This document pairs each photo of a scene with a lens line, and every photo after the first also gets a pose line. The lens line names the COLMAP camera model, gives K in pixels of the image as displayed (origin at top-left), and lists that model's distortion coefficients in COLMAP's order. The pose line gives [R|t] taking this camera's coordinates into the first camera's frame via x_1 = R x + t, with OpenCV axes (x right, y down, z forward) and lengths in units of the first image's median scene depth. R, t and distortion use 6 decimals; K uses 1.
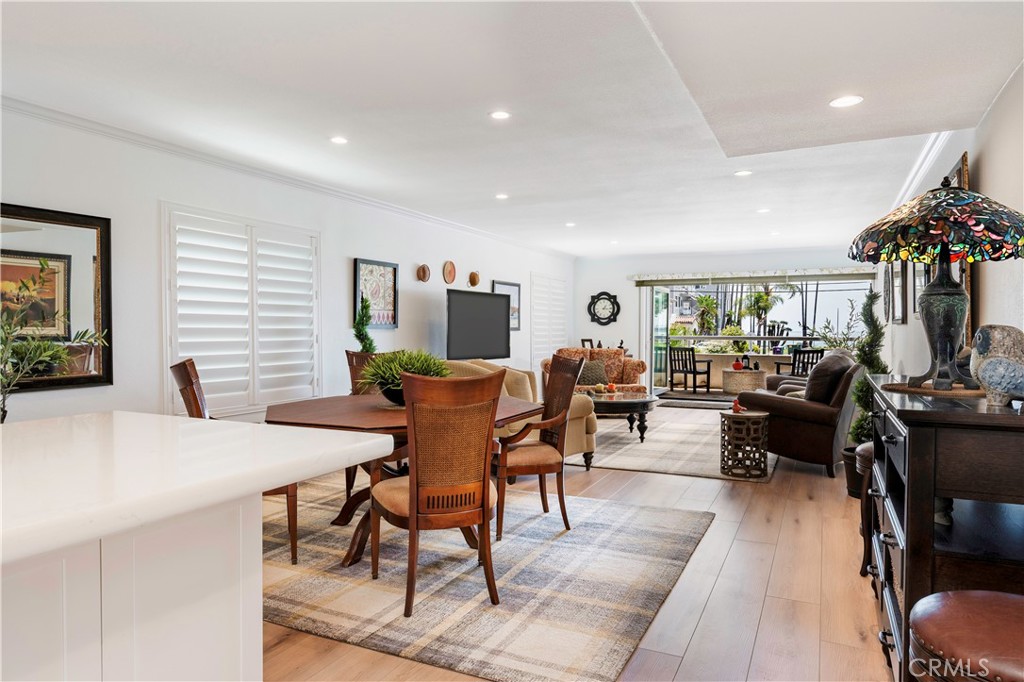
lens RADIAL K [[656.3, 0, 511.4], [0, 656.3, 328.9], [0, 0, 1]] dist [-0.003111, -0.000864]
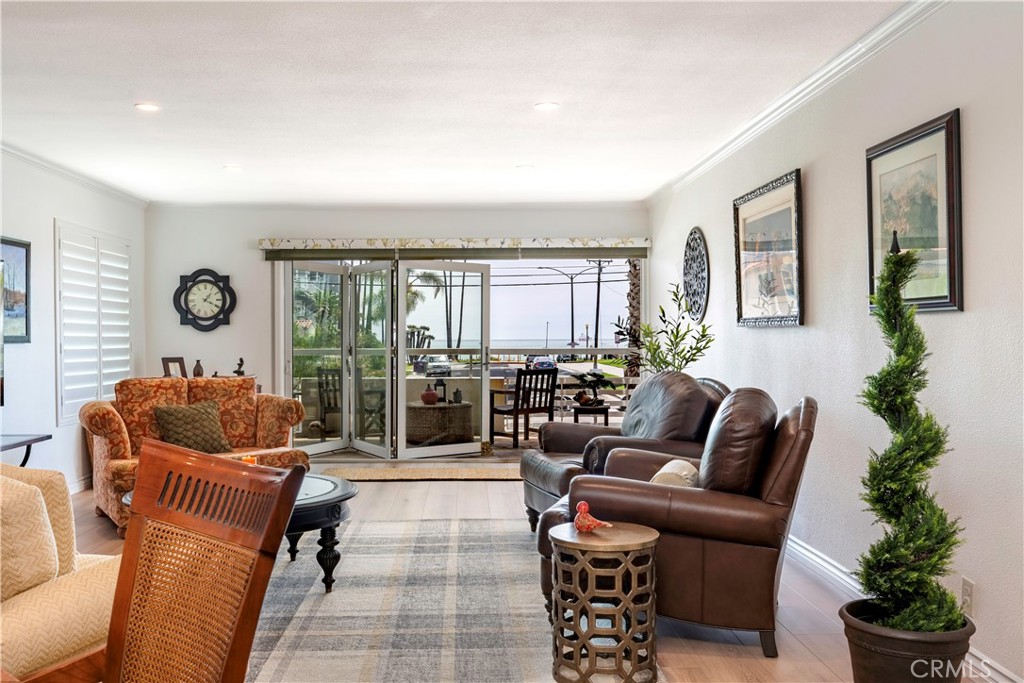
lens RADIAL K [[992.4, 0, 512.0], [0, 992.4, 341.5], [0, 0, 1]] dist [-0.008765, -0.006179]
pose [[0.896058, -0.008208, 0.443862, 0.006036], [0.006285, 0.999963, 0.005803, -0.000356], [-0.443893, -0.002410, 0.896076, 0.169445]]
